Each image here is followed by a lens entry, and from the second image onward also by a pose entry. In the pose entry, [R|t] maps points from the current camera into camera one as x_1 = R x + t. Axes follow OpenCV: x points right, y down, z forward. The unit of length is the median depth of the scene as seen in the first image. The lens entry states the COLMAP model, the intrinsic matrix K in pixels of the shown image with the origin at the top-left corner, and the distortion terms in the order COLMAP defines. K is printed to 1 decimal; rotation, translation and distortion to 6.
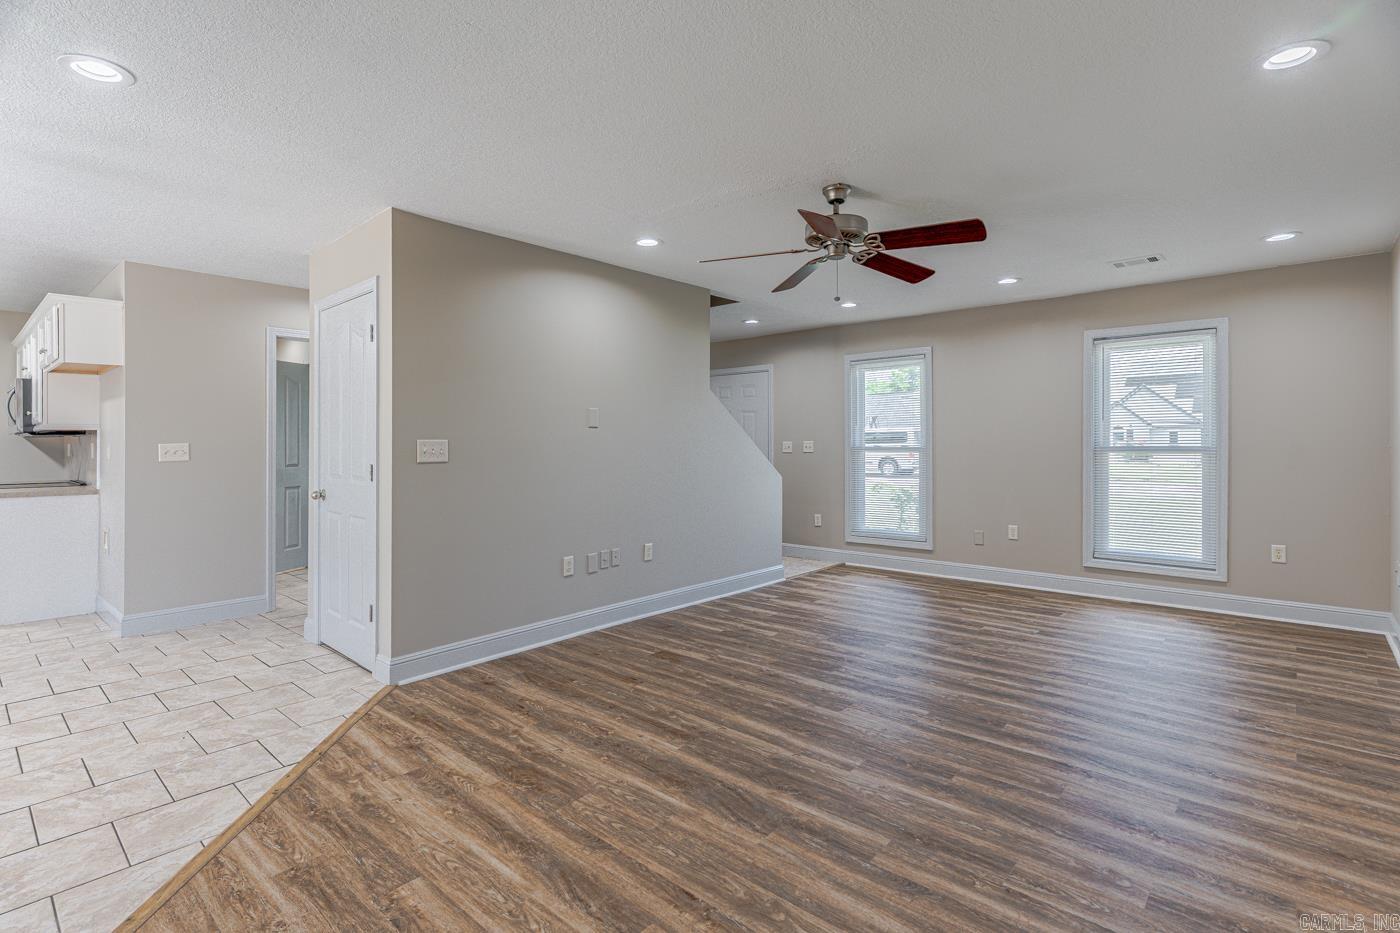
lens RADIAL K [[687.4, 0, 693.6], [0, 687.4, 431.3], [0, 0, 1]] dist [0.002157, 0.000918]
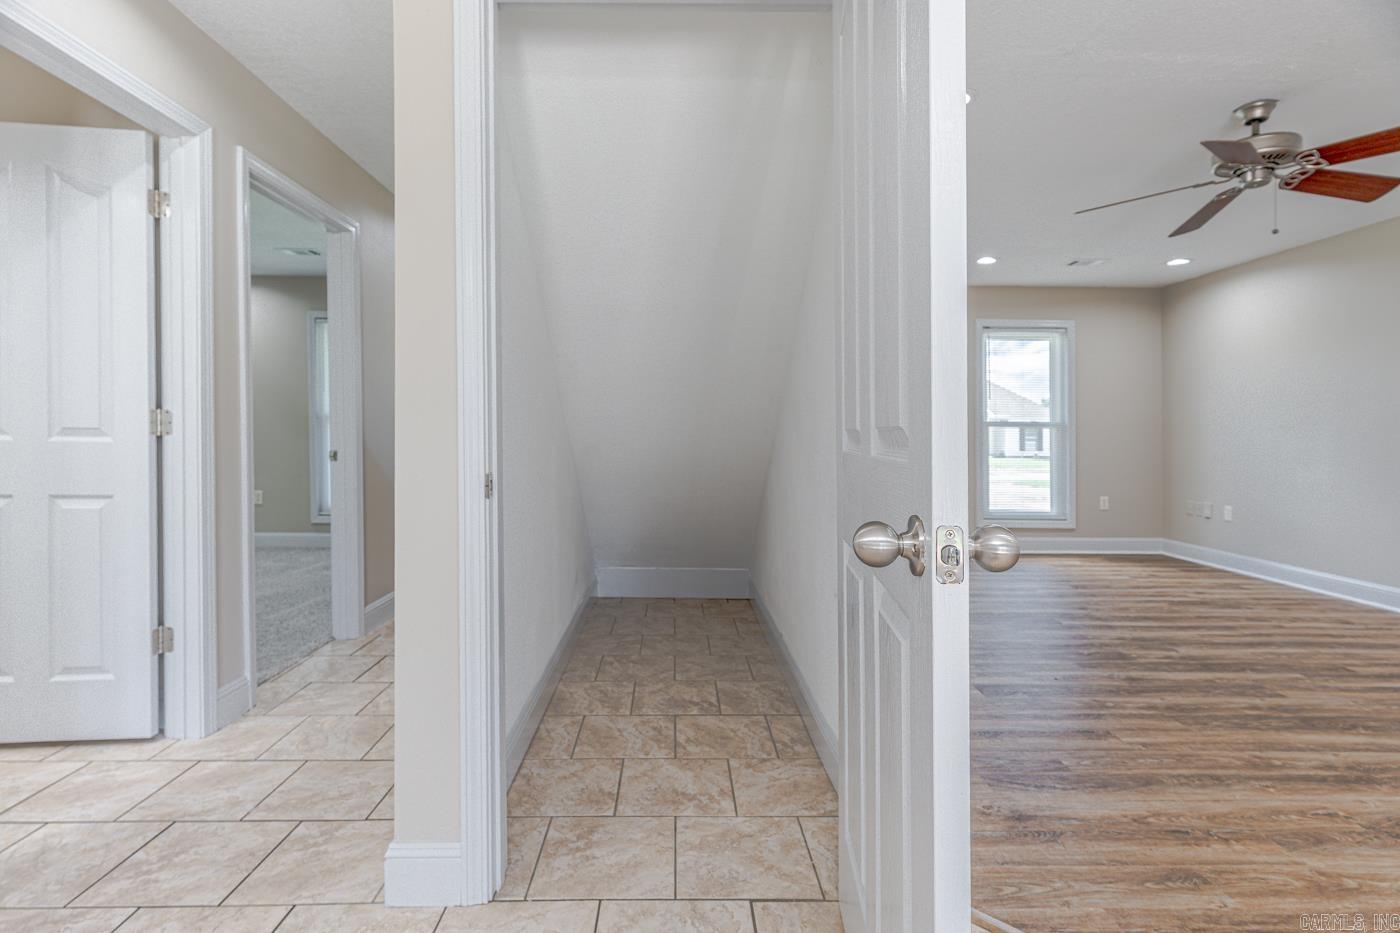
lens RADIAL K [[679.9, 0, 698.5], [0, 679.9, 433.5], [0, 0, 1]] dist [-0.000861, 0.000297]
pose [[0.730344, 0.011902, 0.682976, -0.900145], [-0.023507, 0.999694, 0.007716, 0.074594], [-0.682675, -0.021690, 0.730400, 0.842896]]
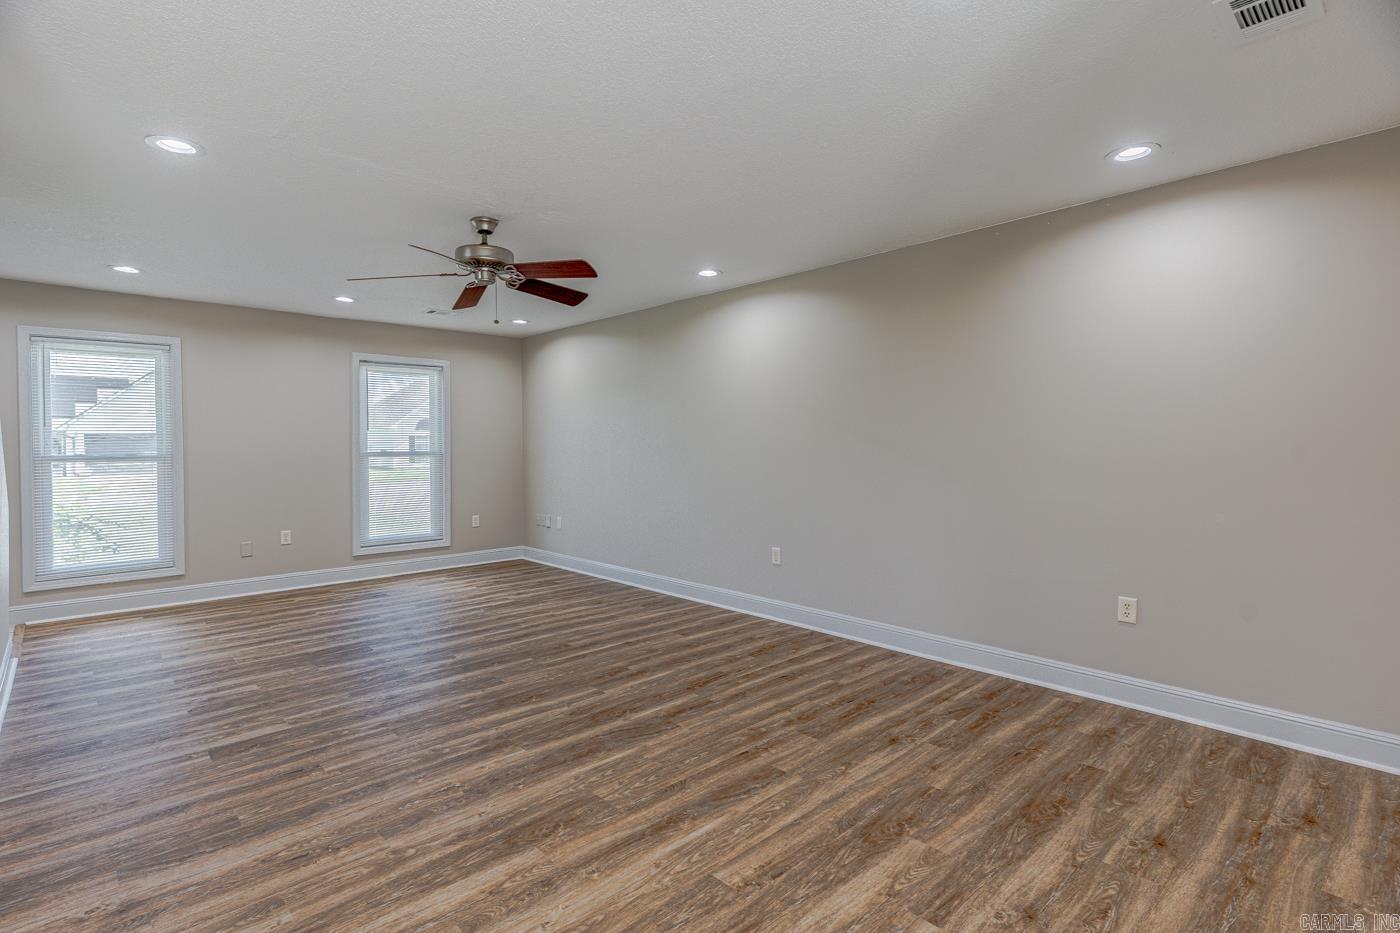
lens RADIAL K [[655.4, 0, 700.0], [0, 655.4, 434.5], [0, 0, 1]] dist [0.000504, -0.000744]
pose [[0.083272, 0.020091, 0.996324, -0.816440], [-0.013168, 0.999732, -0.019059, 0.009635], [-0.996440, -0.011533, 0.083515, 0.560563]]
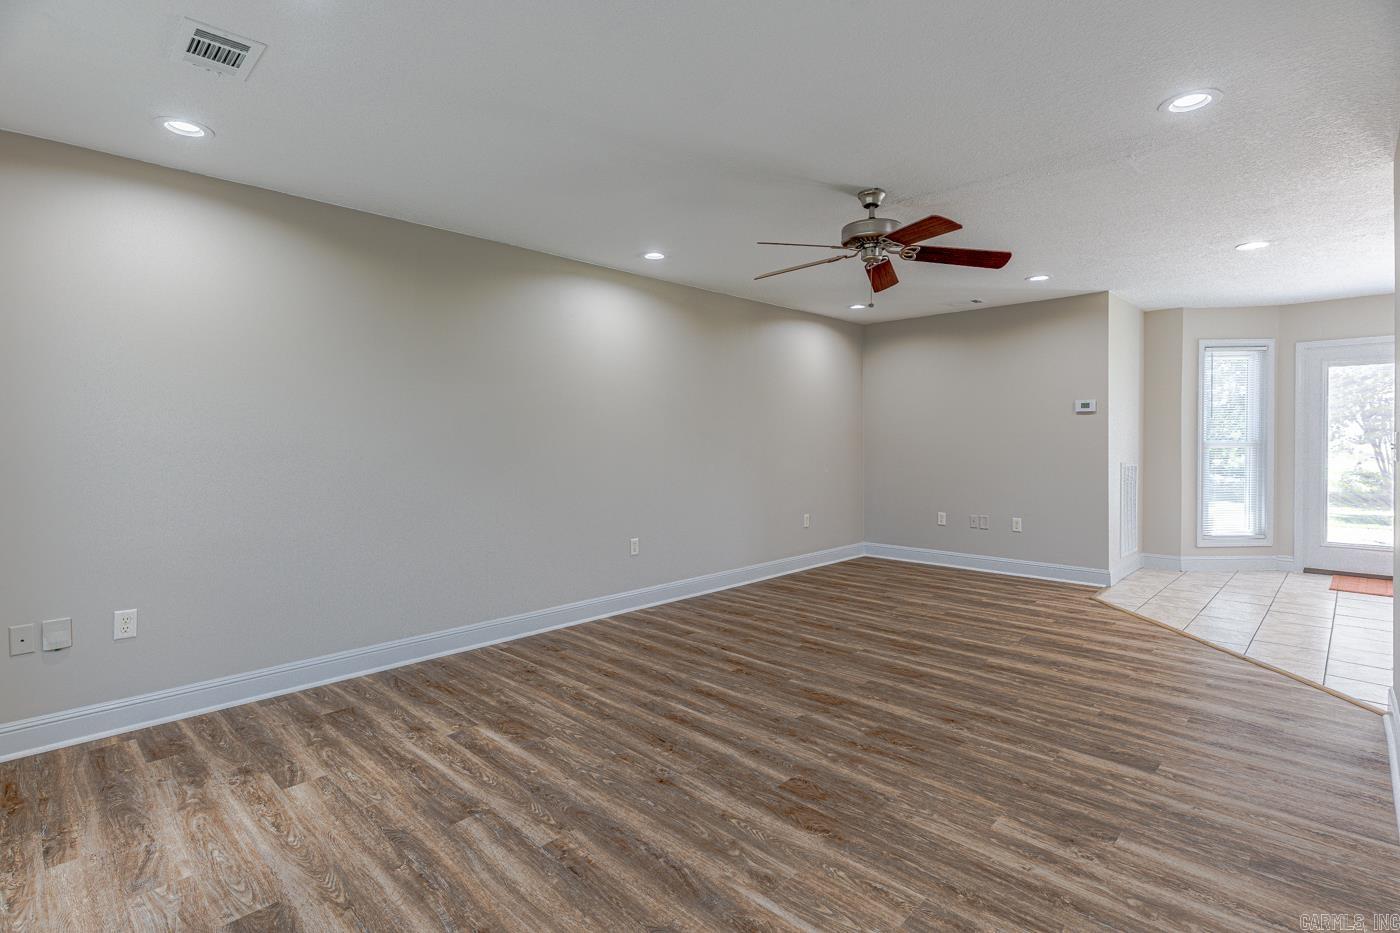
lens RADIAL K [[670.8, 0, 692.2], [0, 670.8, 448.7], [0, 0, 1]] dist [0.001495, -0.000227]
pose [[-0.998085, 0.005935, 0.061576, 0.409976], [0.005612, 0.999970, -0.005420, 0.032776], [-0.061607, -0.005064, -0.998088, 2.005900]]
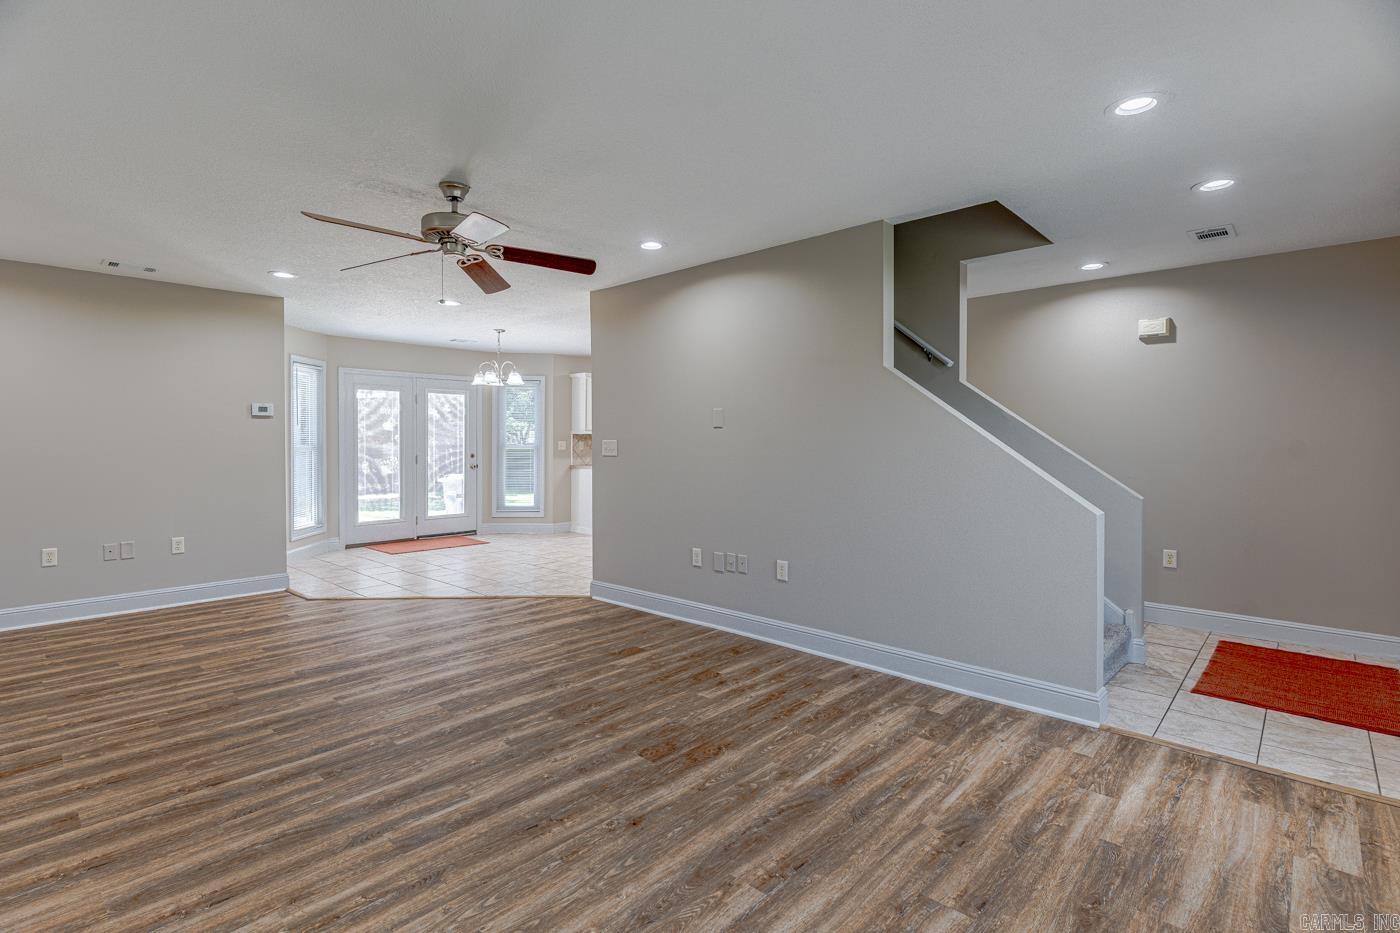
lens RADIAL K [[670.8, 0, 692.2], [0, 670.8, 448.7], [0, 0, 1]] dist [0.001495, -0.000227]
pose [[-0.035624, 0.012661, -0.999285, 1.149401], [0.016589, 0.999789, 0.012076, 0.014327], [0.999228, -0.016147, -0.035827, 1.358514]]
